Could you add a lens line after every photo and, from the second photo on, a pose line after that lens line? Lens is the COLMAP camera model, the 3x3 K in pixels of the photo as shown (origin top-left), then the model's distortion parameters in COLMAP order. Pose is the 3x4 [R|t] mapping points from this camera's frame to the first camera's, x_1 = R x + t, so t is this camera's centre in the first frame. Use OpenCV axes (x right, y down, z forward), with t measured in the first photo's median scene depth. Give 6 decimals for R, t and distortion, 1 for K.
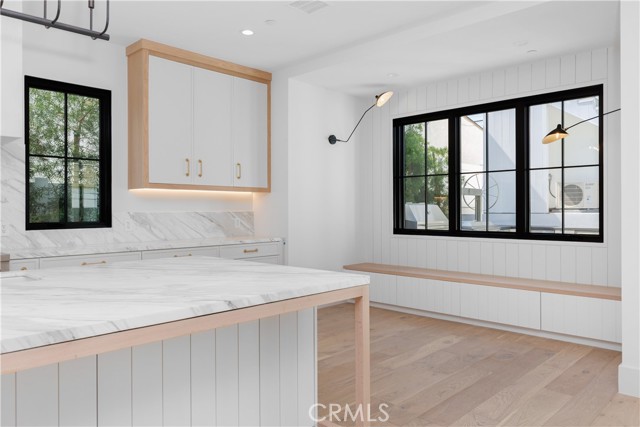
lens RADIAL K [[489.8, 0, 319.5], [0, 489.8, 209.7], [0, 0, 1]] dist [0.042850, -0.000399]
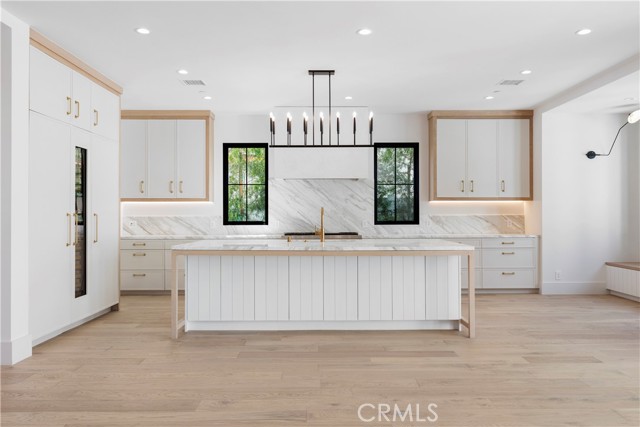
lens RADIAL K [[501.9, 0, 319.9], [0, 501.9, 209.2], [0, 0, 1]] dist [0.002437, 0.009555]
pose [[0.672249, -0.004966, -0.740308, 0.532559], [0.002063, 0.999986, -0.004834, -0.007245], [0.740322, 0.001722, 0.672250, -0.341174]]
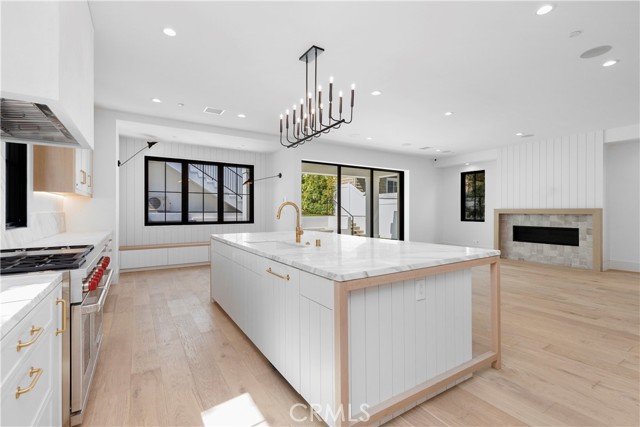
lens RADIAL K [[285.9, 0, 318.5], [0, 285.9, 210.3], [0, 0, 1]] dist [-0.000703, -0.000044]
pose [[0.262527, 0.000660, 0.964924, -0.714207], [-0.005108, 0.999987, 0.000706, -0.006429], [-0.964911, -0.005114, 0.262527, 0.197461]]
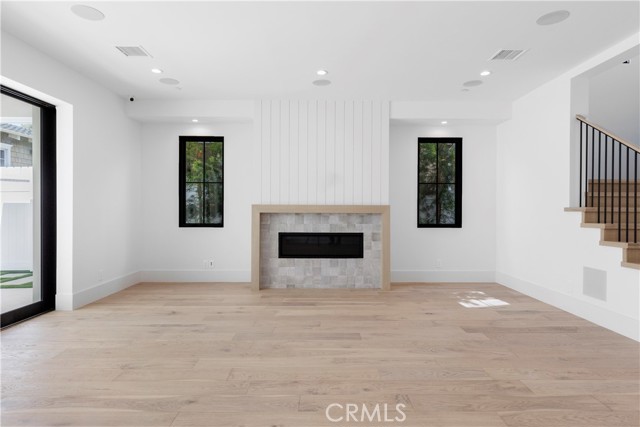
lens RADIAL K [[356.3, 0, 321.9], [0, 356.3, 206.6], [0, 0, 1]] dist [0.025592, 0.002856]
pose [[-0.687423, -0.003175, 0.726250, -0.056949], [-0.008726, 0.999954, -0.003888, -0.008910], [-0.726205, -0.009009, -0.687419, 0.271257]]
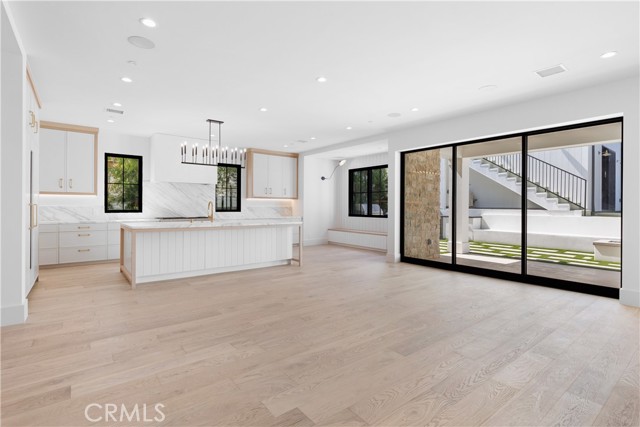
lens RADIAL K [[319.9, 0, 318.5], [0, 319.9, 209.8], [0, 0, 1]] dist [-0.003073, -0.000271]
pose [[0.985711, 0.011956, -0.168018, 0.307291], [-0.009227, 0.999813, 0.017008, -0.009873], [0.168190, -0.015215, 0.985637, -0.692525]]
